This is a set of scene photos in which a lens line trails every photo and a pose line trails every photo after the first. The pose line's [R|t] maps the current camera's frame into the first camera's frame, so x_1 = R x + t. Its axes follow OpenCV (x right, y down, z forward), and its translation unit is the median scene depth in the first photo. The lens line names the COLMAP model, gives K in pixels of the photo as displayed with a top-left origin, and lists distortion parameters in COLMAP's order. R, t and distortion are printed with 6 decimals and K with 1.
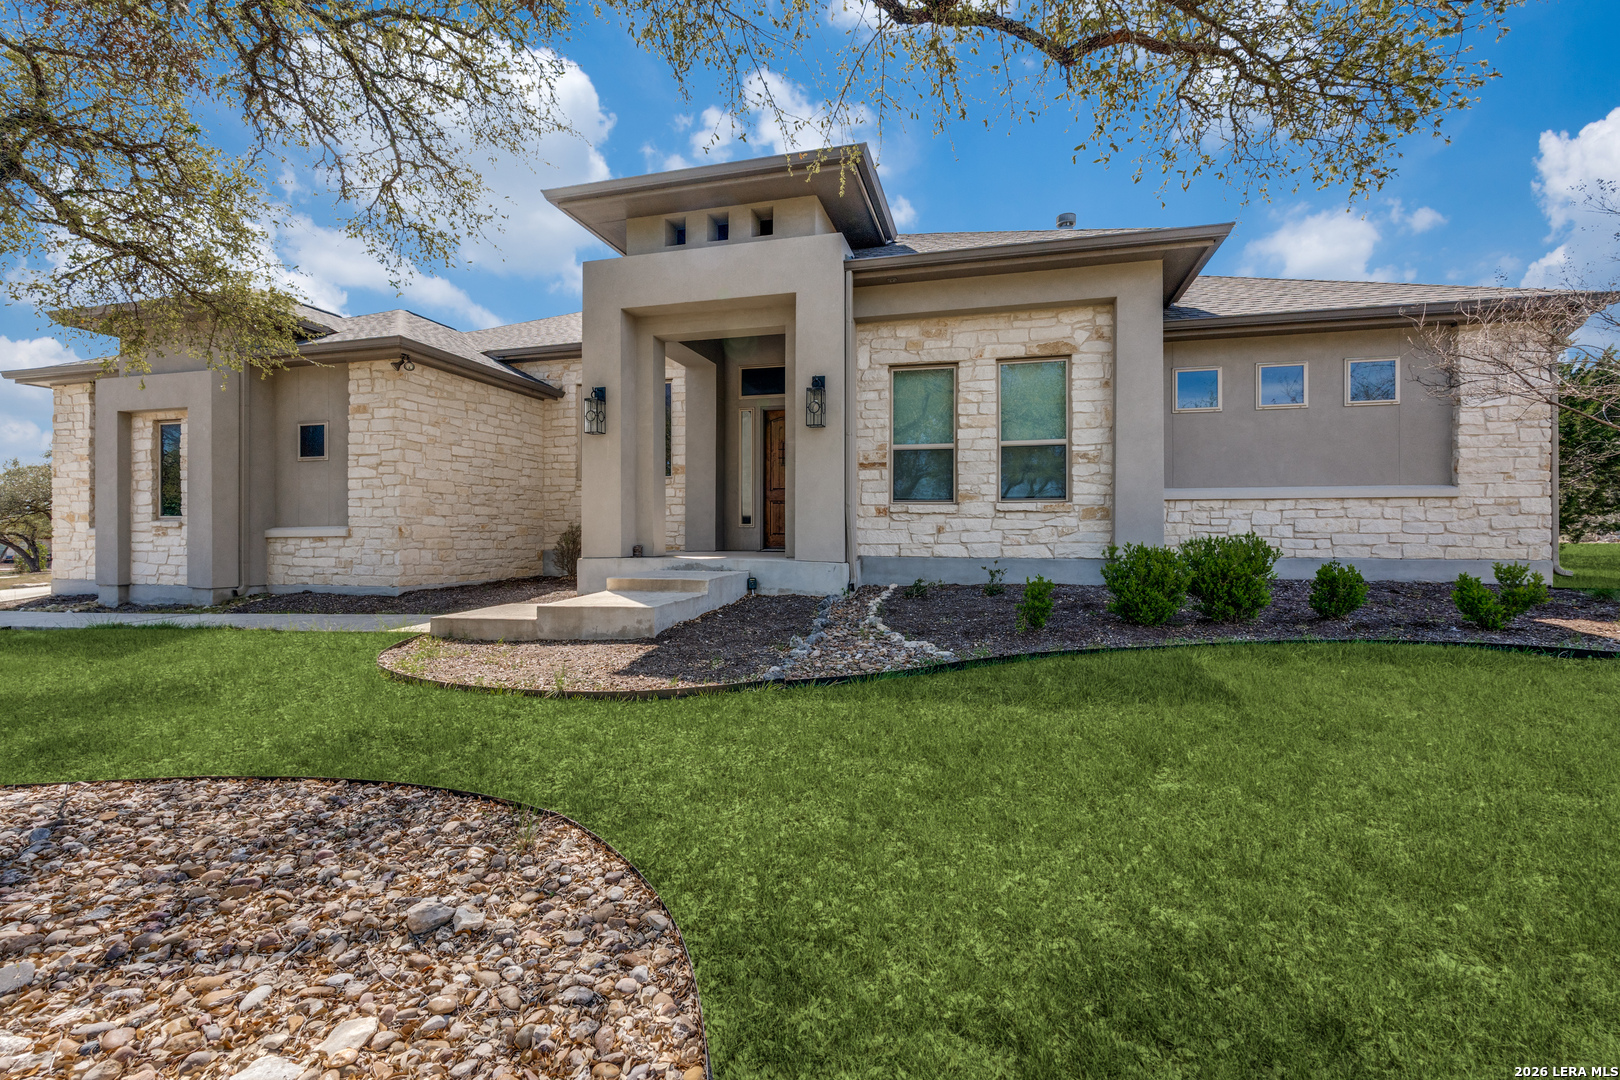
lens RADIAL K [[726.3, 0, 850.8], [0, 726.3, 526.0], [0, 0, 1]] dist [-0.008657, 0.002061]
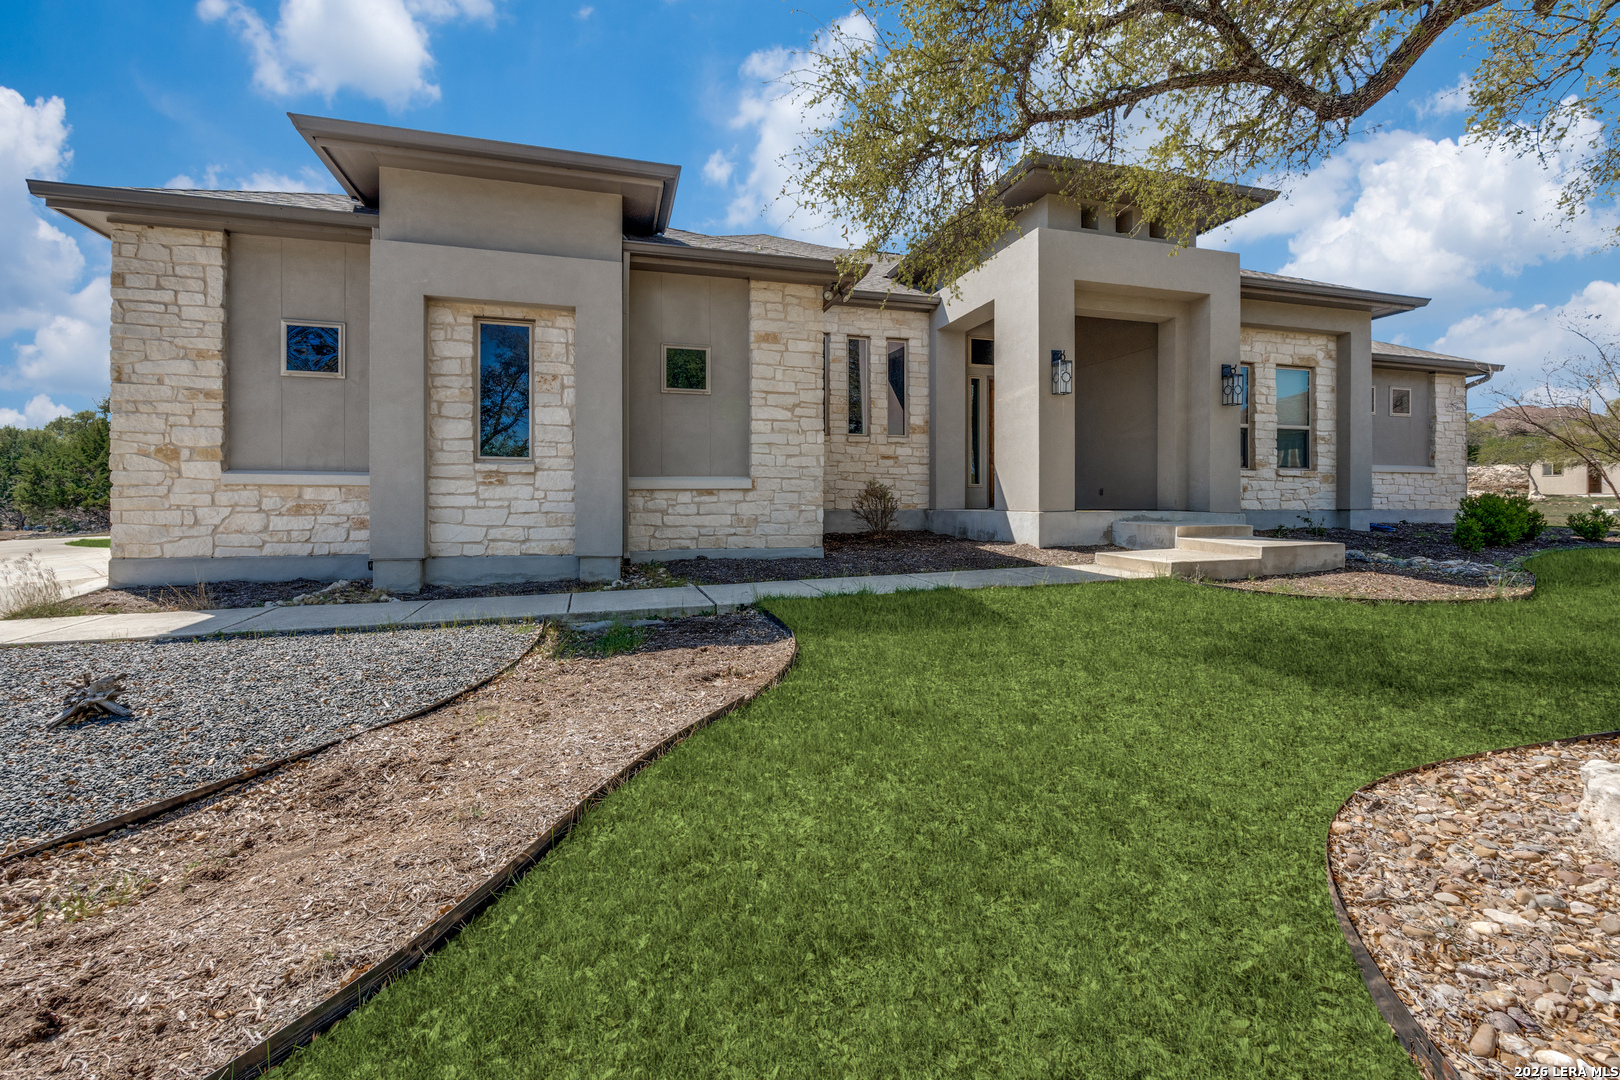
lens RADIAL K [[726.3, 0, 790.8], [0, 726.3, 506.7], [0, 0, 1]] dist [-0.008657, 0.002061]
pose [[0.855037, 0.000659, 0.518566, -1.098596], [-0.007516, 0.999910, 0.011123, 0.025225], [-0.518512, -0.013408, 0.854965, 0.262692]]
